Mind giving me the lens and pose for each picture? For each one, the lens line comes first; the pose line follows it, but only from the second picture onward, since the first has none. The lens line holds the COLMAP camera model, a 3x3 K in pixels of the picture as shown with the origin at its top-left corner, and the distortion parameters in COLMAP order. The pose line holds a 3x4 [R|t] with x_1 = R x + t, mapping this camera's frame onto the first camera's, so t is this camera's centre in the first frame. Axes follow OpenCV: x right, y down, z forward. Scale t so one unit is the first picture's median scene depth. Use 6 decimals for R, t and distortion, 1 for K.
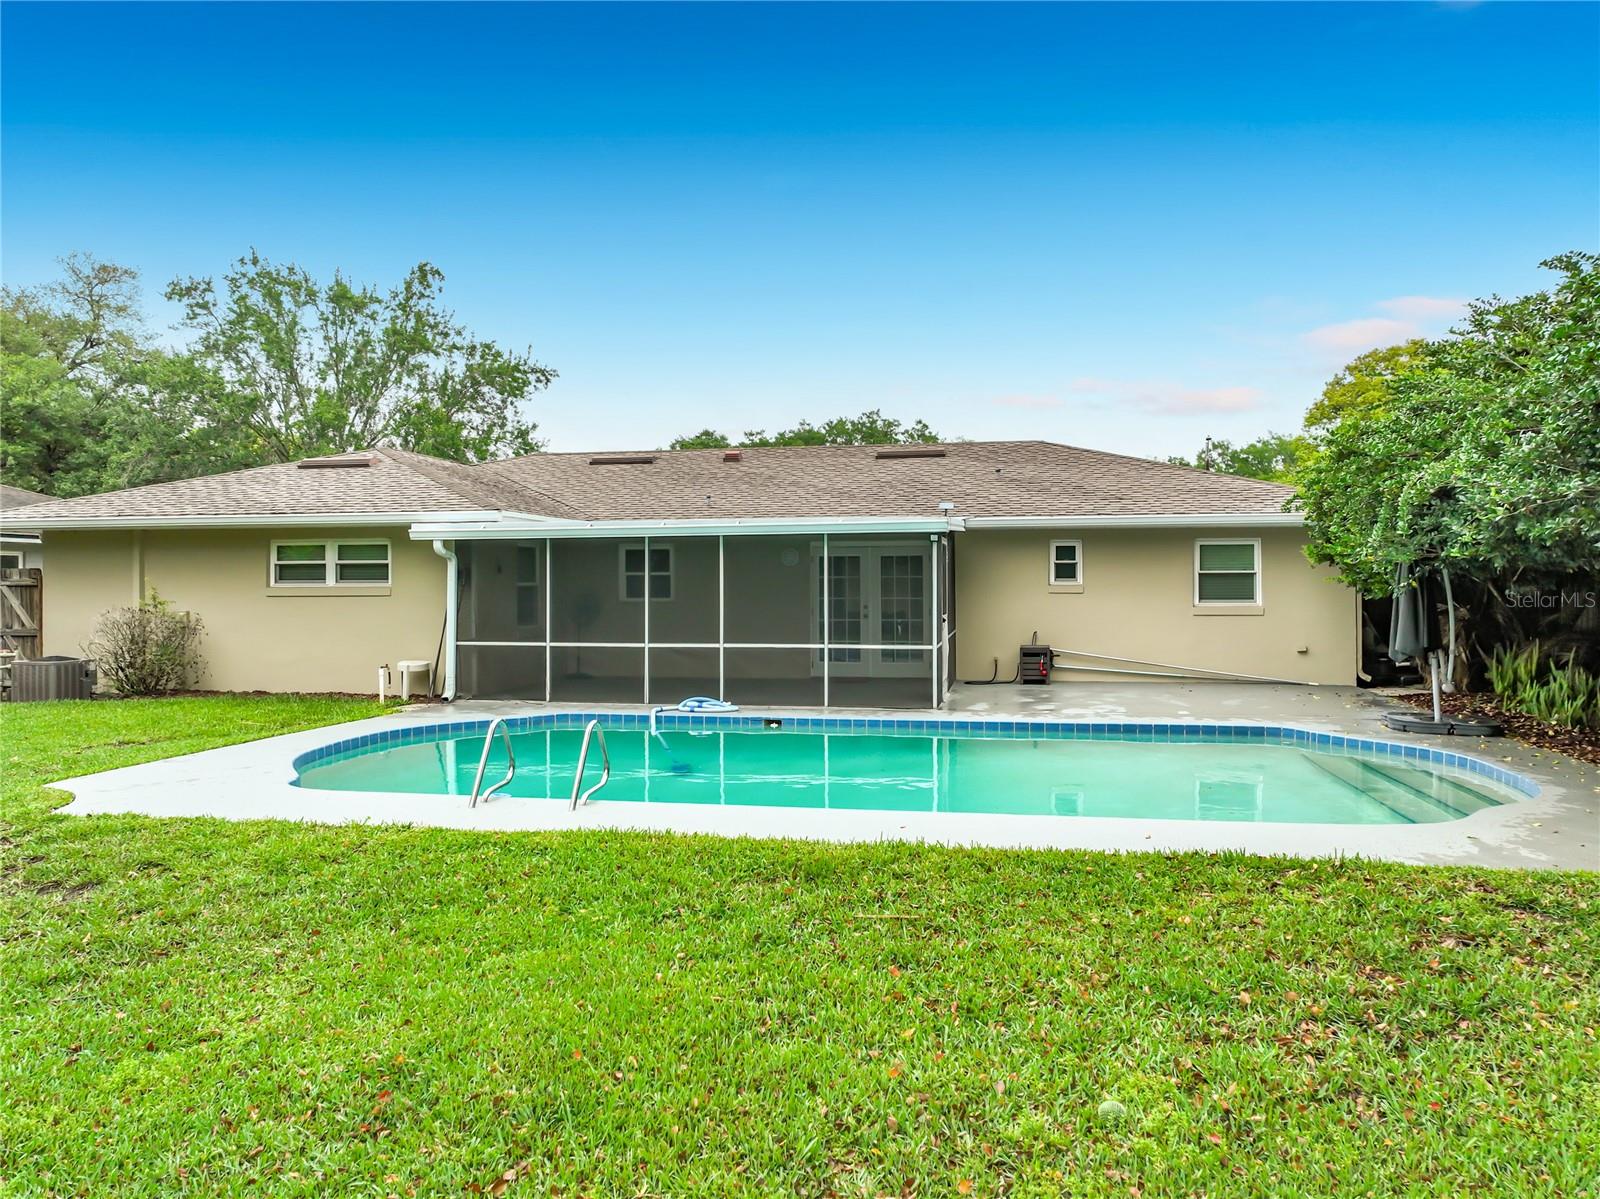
lens RADIAL K [[1137.5, 0, 806.8], [0, 1137.5, 534.2], [0, 0, 1]] dist [-0.018201, 0.000810]
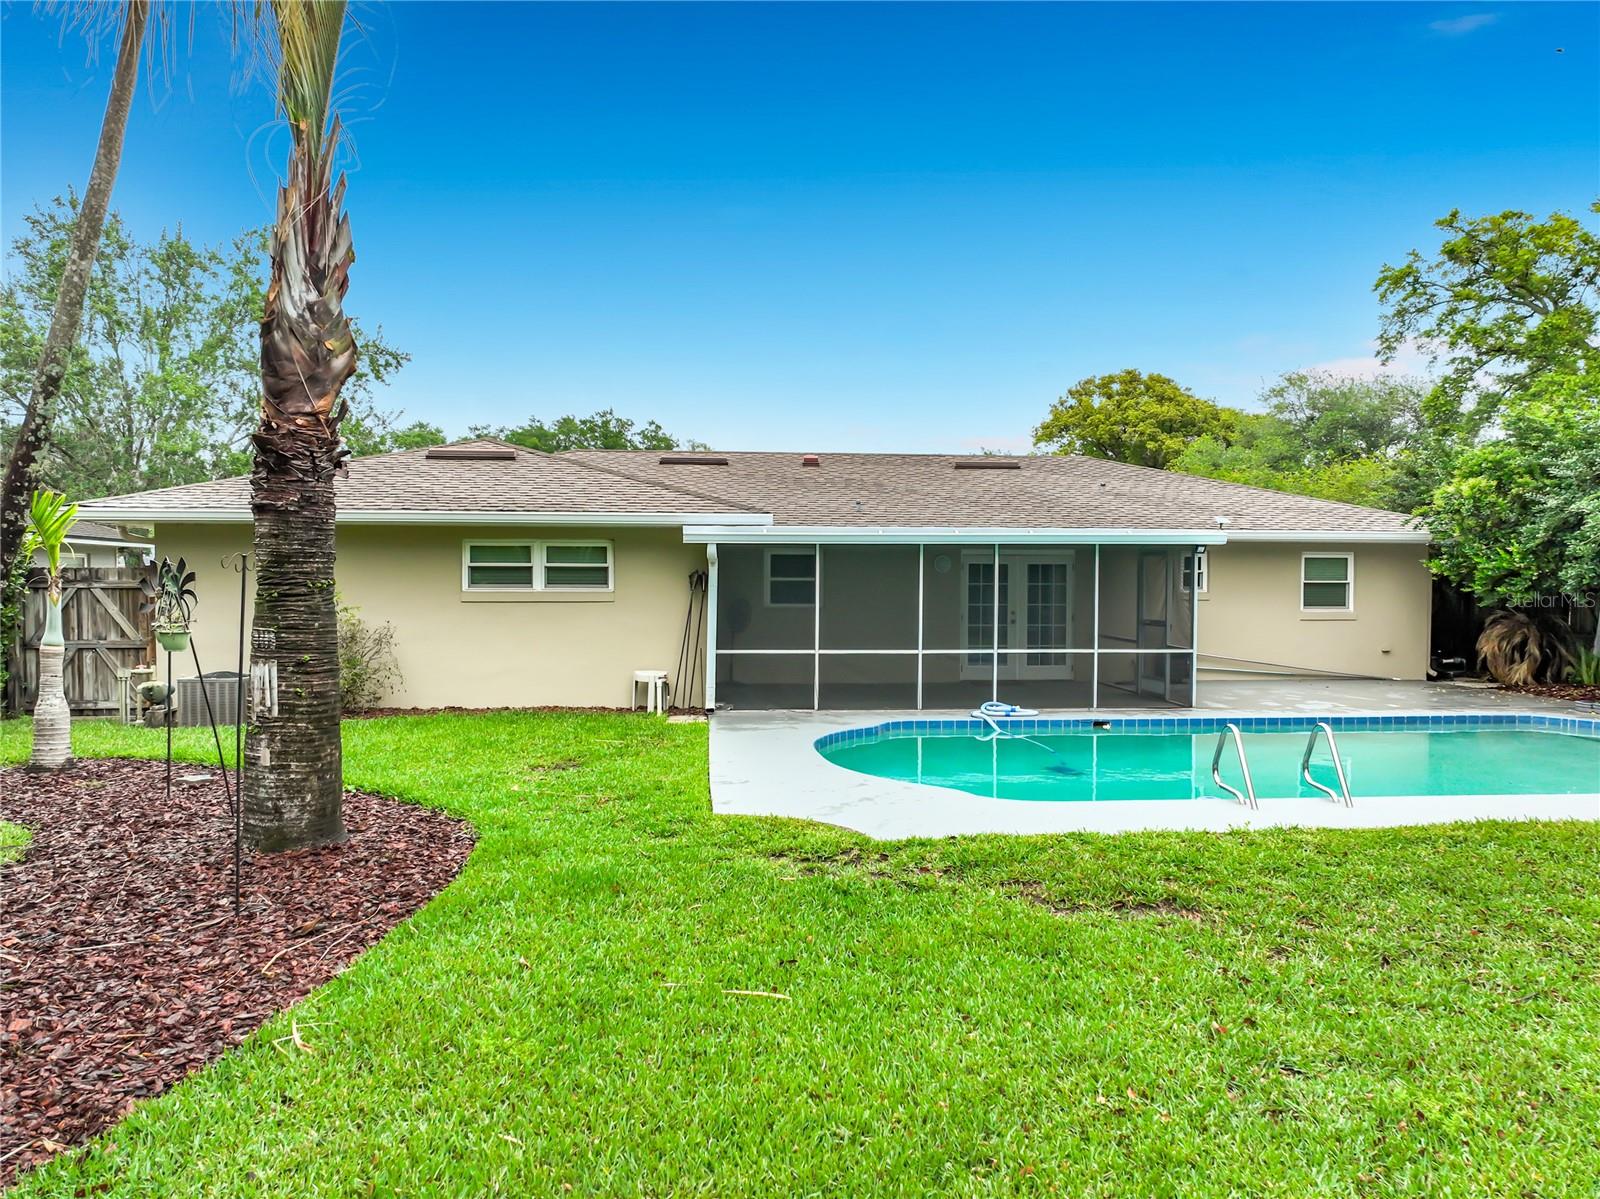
lens RADIAL K [[1140.6, 0, 800.0], [0, 1140.6, 599.5], [0, 0, 1]] dist [-0.045283, 0.036987]
pose [[0.961735, 0.002887, 0.273965, -0.443956], [-0.017929, 0.998464, 0.052416, 0.000662], [-0.273393, -0.055322, 0.960310, 0.056312]]
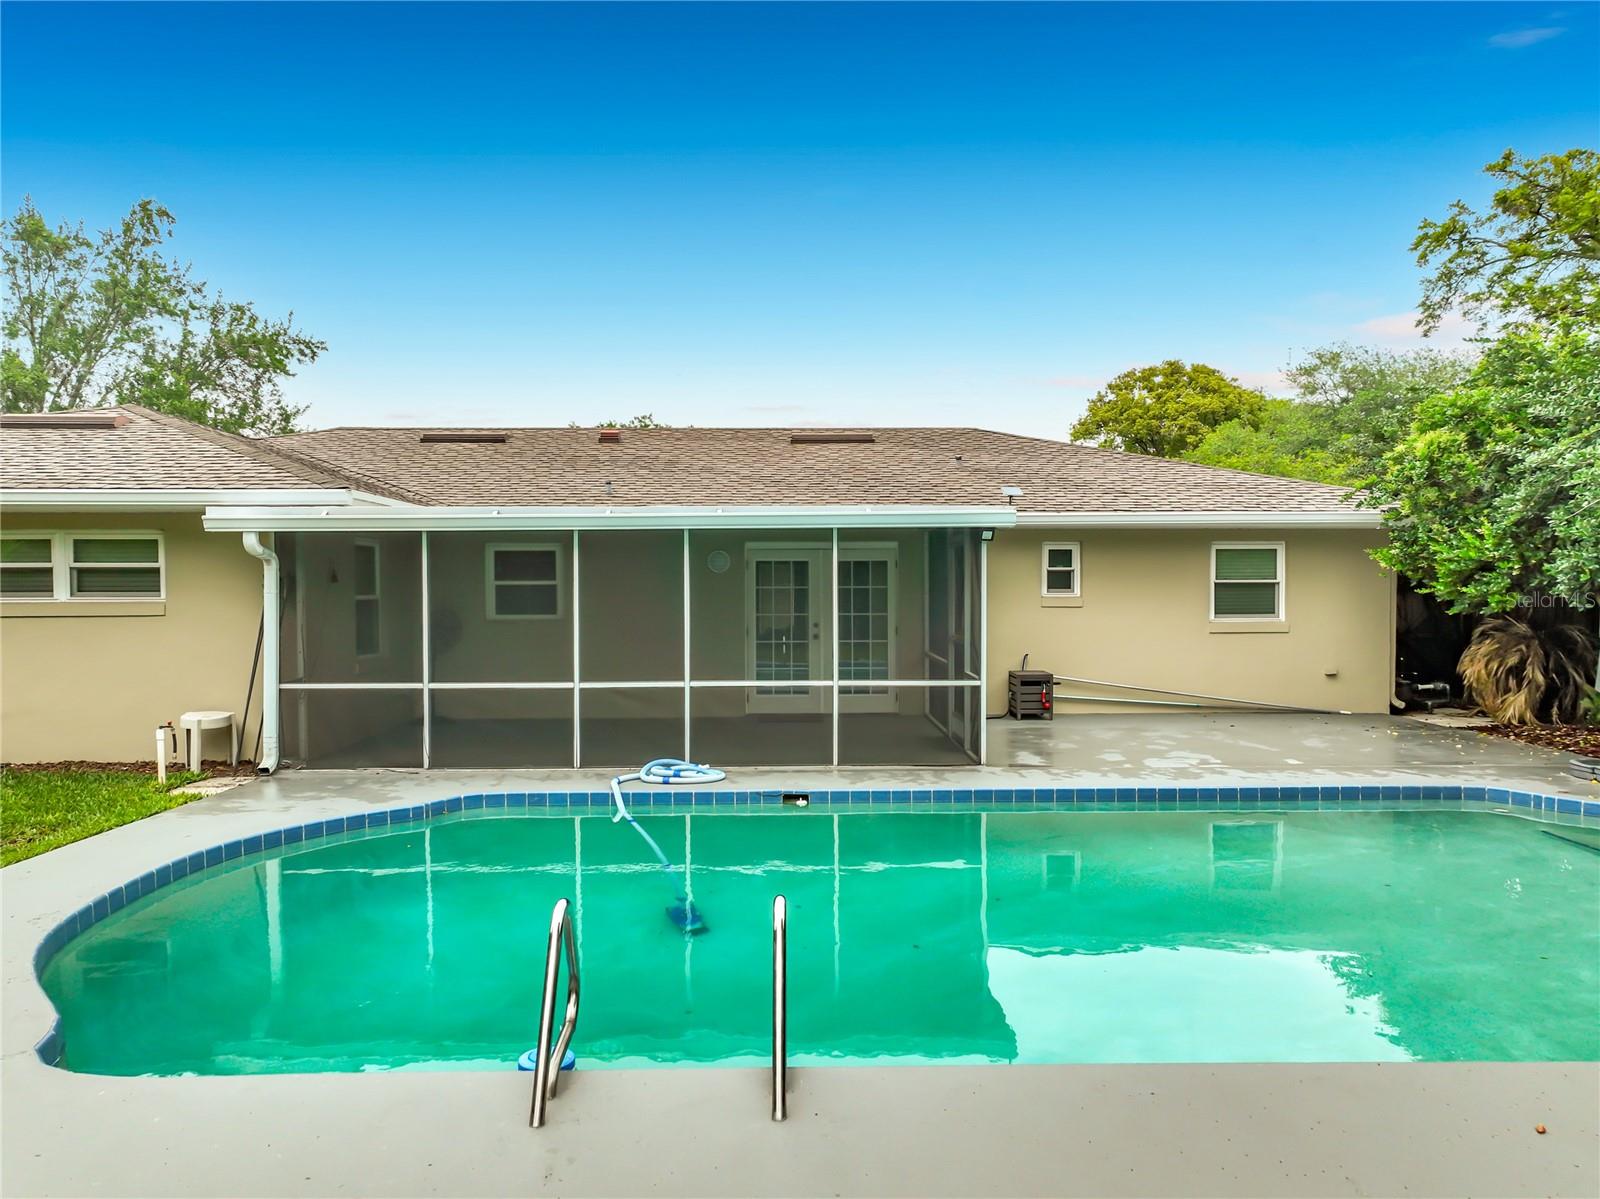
lens RADIAL K [[1116.2, 0, 800.0], [0, 1116.2, 599.5], [0, 0, 1]] dist [-0.006234, 0.029486]
pose [[0.977495, -0.002186, 0.210949, -0.129463], [-0.008568, 0.998710, 0.050052, 0.007725], [-0.210786, -0.050733, 0.976215, 0.257334]]
